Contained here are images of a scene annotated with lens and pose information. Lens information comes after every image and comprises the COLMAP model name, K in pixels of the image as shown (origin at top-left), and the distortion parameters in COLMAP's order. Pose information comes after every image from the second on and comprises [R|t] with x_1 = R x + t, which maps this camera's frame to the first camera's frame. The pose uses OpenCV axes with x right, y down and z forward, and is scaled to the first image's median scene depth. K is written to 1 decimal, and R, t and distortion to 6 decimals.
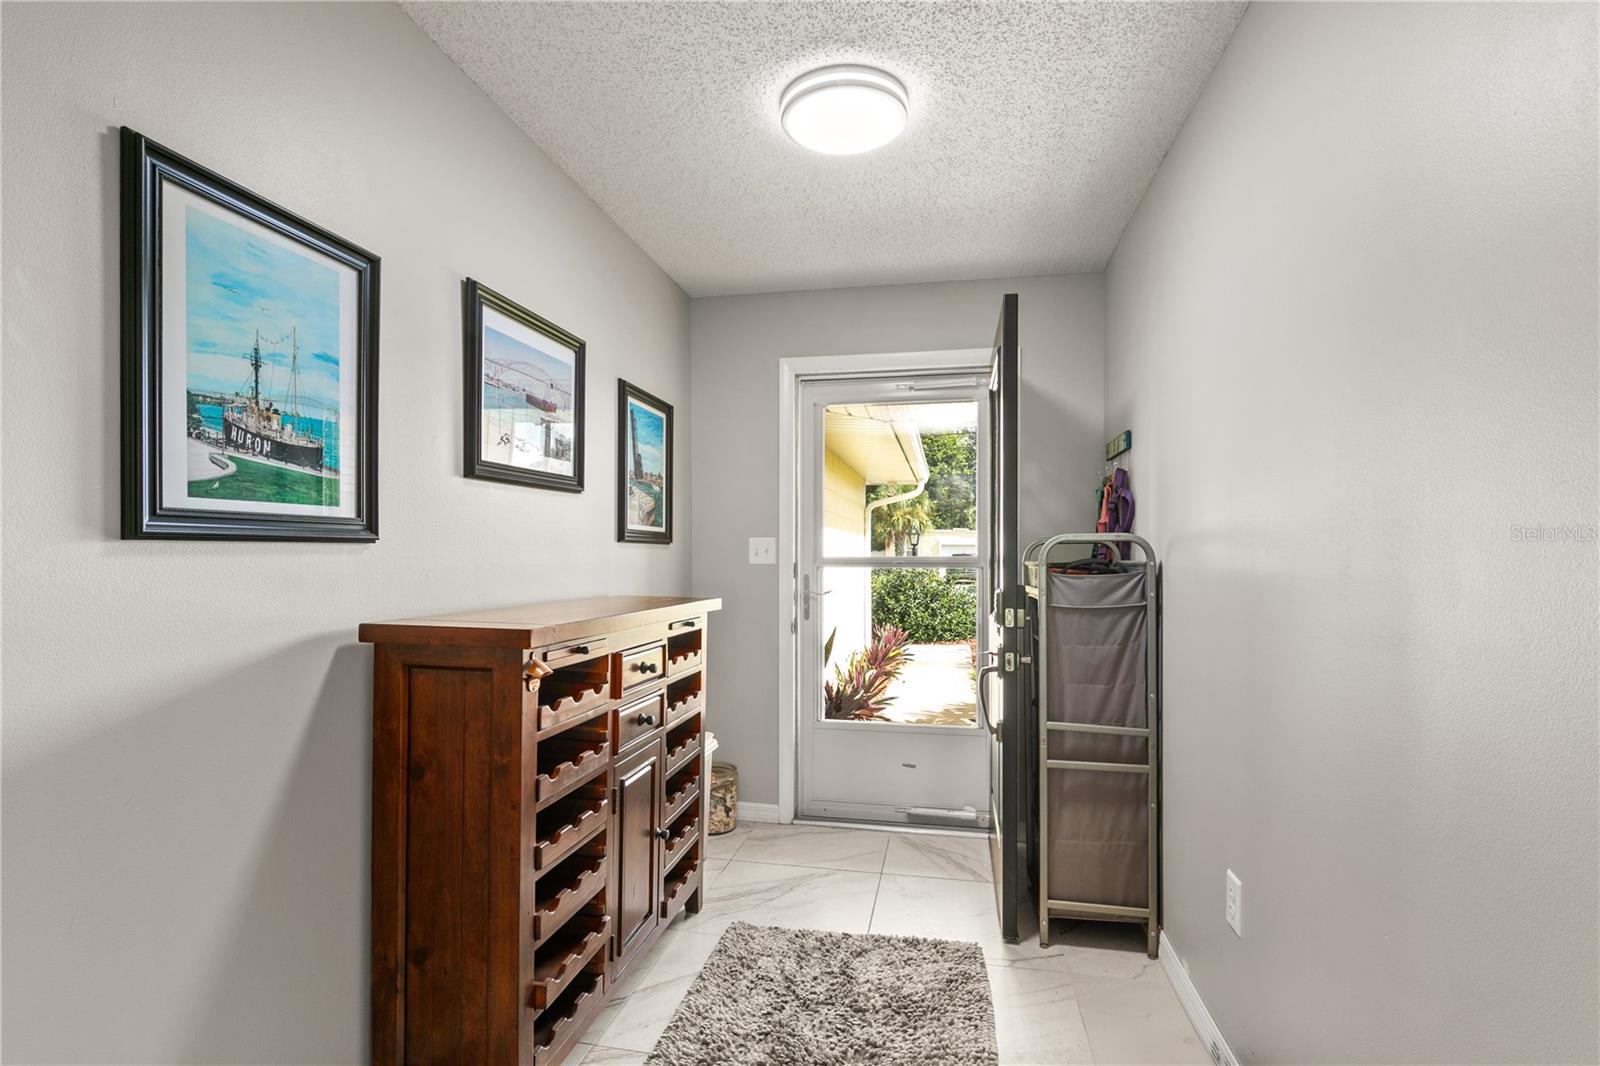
lens RADIAL K [[793.5, 0, 800.3], [0, 793.5, 540.6], [0, 0, 1]] dist [-0.004923, -0.000866]
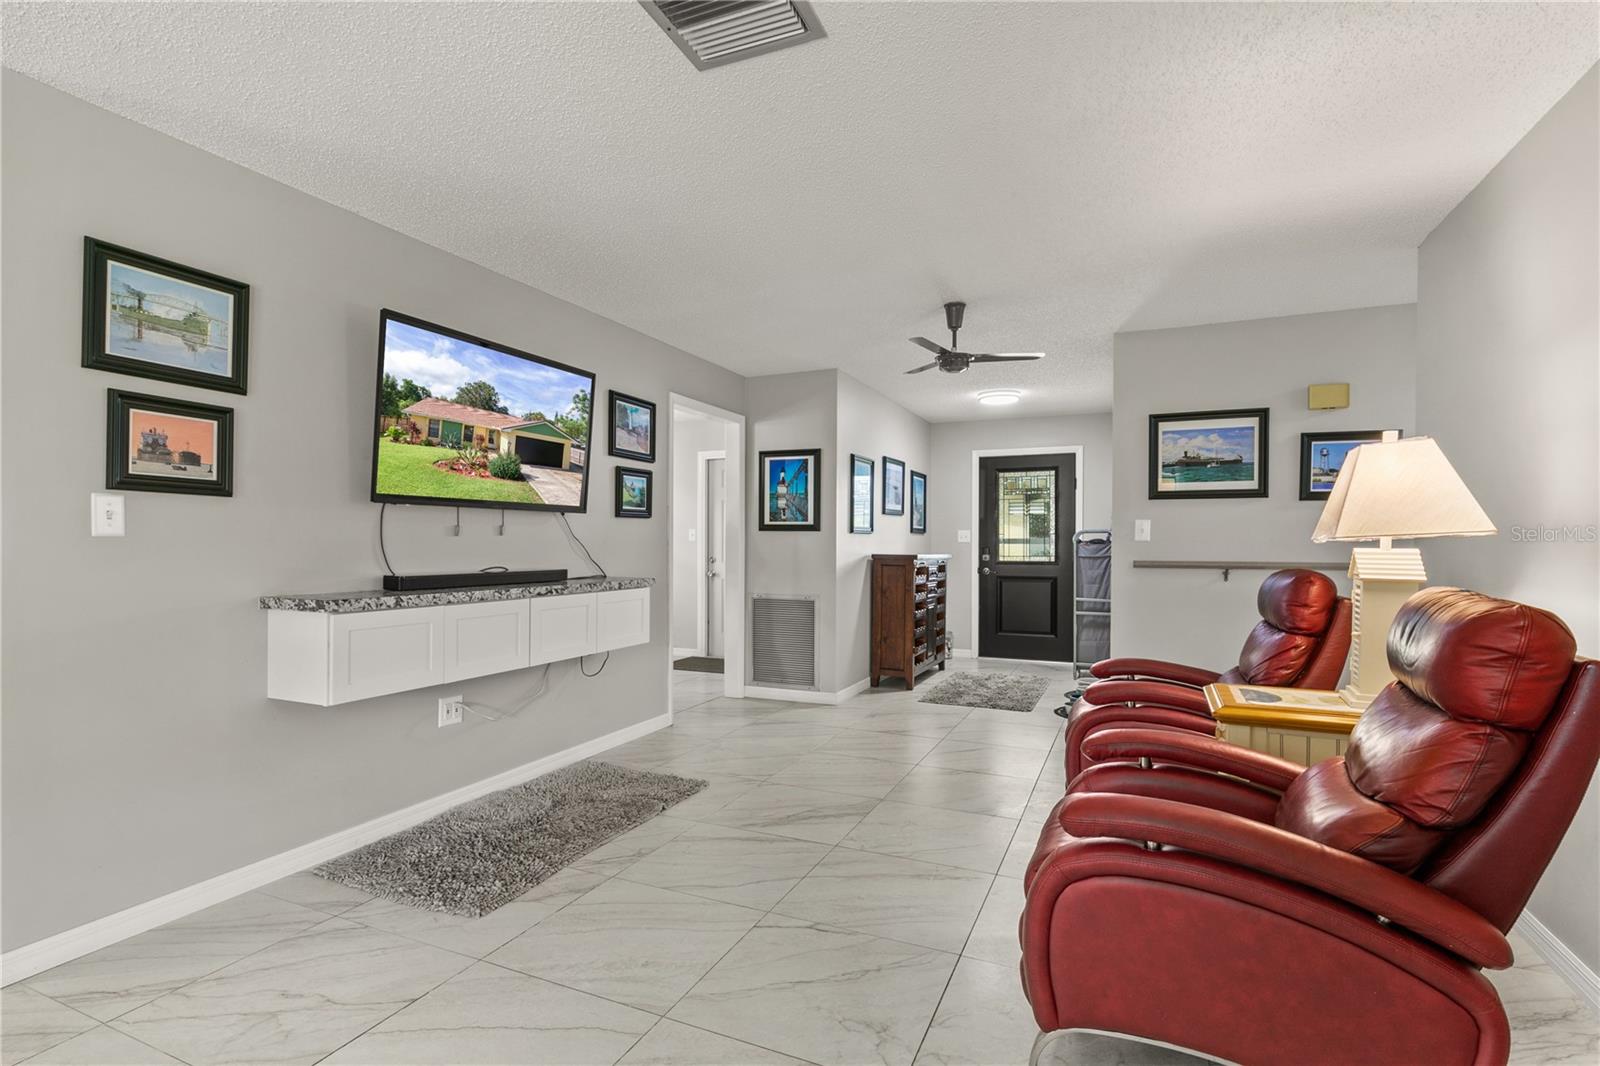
lens RADIAL K [[793.5, 0, 805.2], [0, 793.5, 535.6], [0, 0, 1]] dist [-0.004923, -0.000866]
pose [[0.979042, -0.005911, -0.203571, -0.045331], [0.007486, 0.999948, 0.006967, -0.011776], [0.203519, -0.008345, 0.979035, -1.856061]]
